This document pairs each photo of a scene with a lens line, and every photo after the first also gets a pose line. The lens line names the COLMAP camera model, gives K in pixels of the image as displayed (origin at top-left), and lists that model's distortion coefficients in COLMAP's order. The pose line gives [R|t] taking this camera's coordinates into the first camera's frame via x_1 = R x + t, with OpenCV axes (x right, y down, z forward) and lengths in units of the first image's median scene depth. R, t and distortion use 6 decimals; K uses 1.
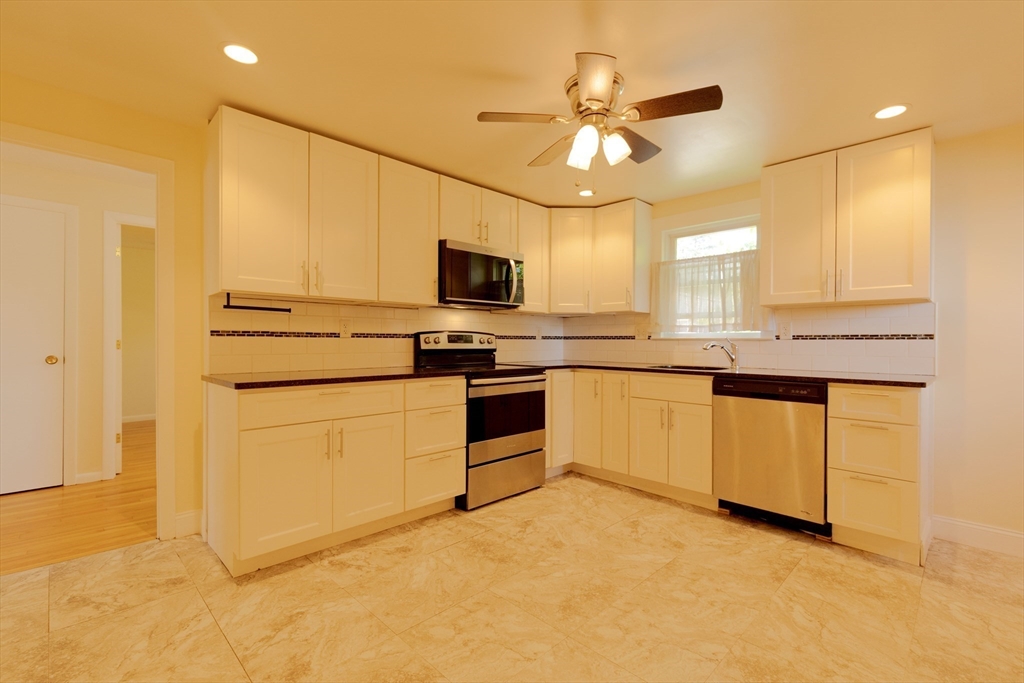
lens RADIAL K [[457.8, 0, 514.3], [0, 457.8, 344.2], [0, 0, 1]] dist [0.011459, -0.002163]
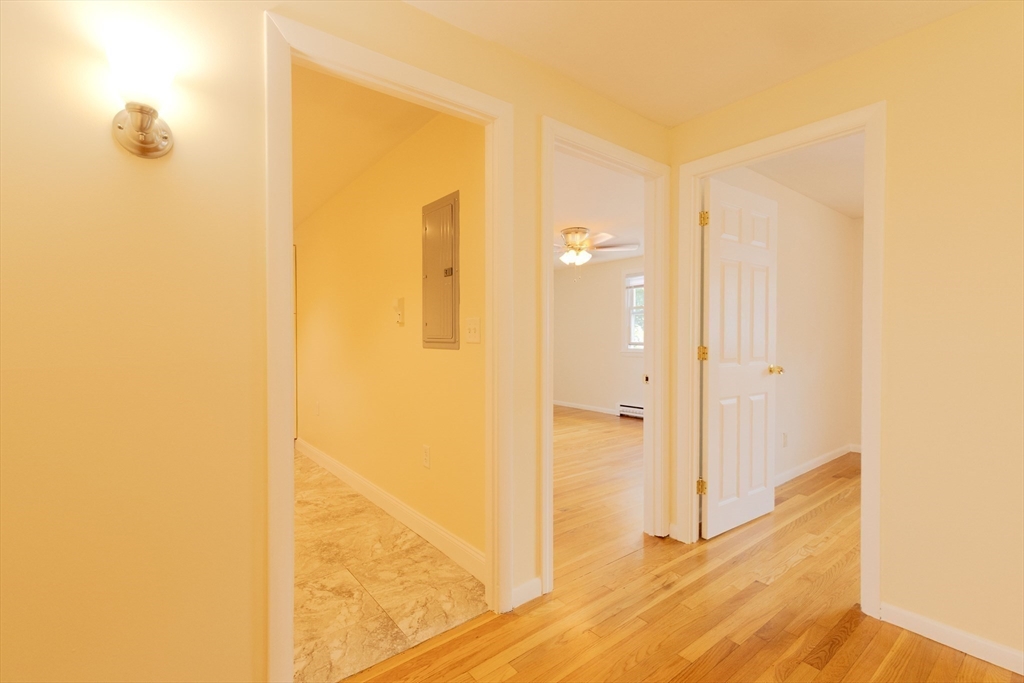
lens RADIAL K [[457.8, 0, 512.9], [0, 457.8, 340.2], [0, 0, 1]] dist [0.011459, -0.002163]
pose [[-0.993471, -0.006615, 0.113891, -1.011720], [-0.005713, 0.999950, 0.008250, -0.025855], [-0.113940, 0.007546, -0.993459, 1.400044]]
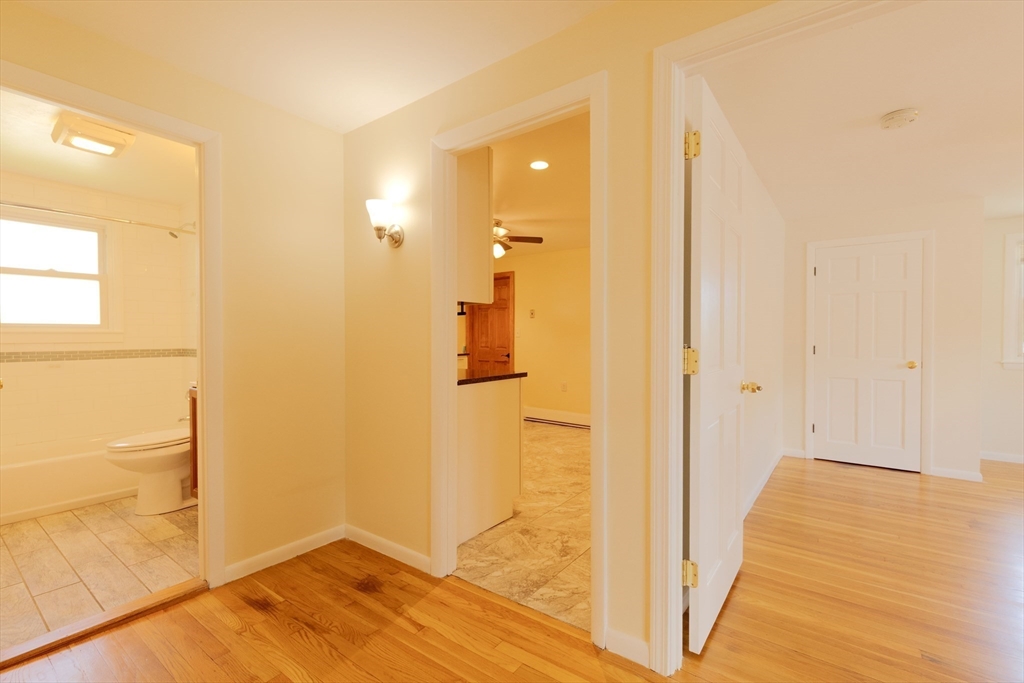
lens RADIAL K [[457.8, 0, 508.2], [0, 457.8, 343.2], [0, 0, 1]] dist [0.011459, -0.002163]
pose [[-0.140161, -0.023306, 0.989854, -1.505480], [0.009289, 0.999648, 0.024852, -0.034703], [-0.990085, 0.012678, -0.139895, 0.924597]]
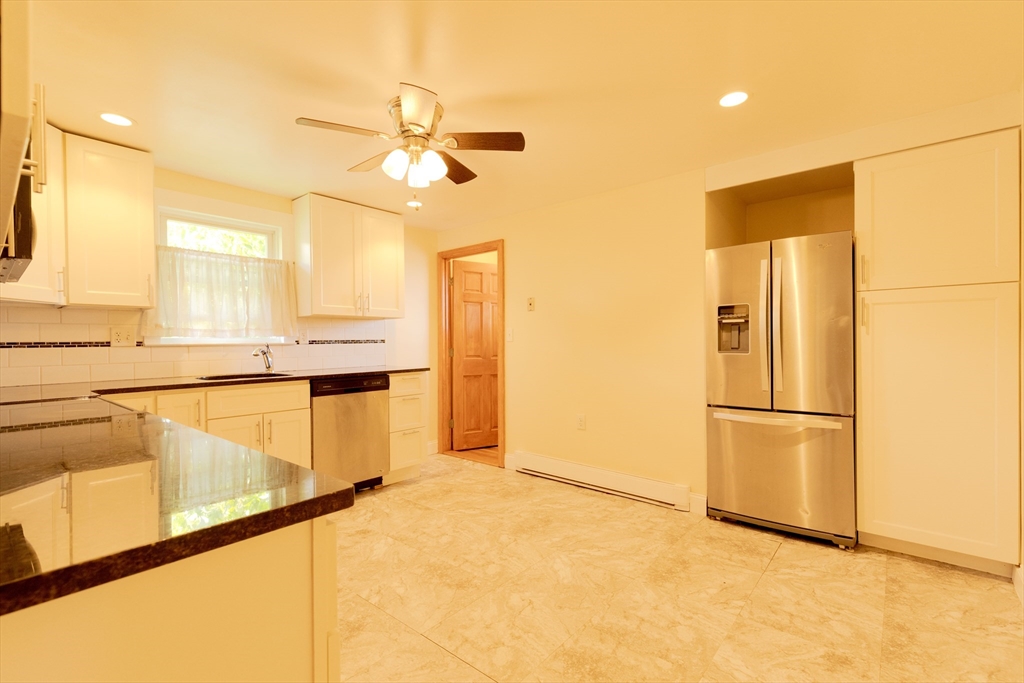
lens RADIAL K [[457.8, 0, 511.6], [0, 457.8, 342.4], [0, 0, 1]] dist [0.011459, -0.002163]
pose [[-0.076517, -0.007510, 0.997040, -0.698082], [0.017533, 0.999807, 0.008876, -0.018404], [-0.996914, 0.018160, -0.076370, 0.659862]]
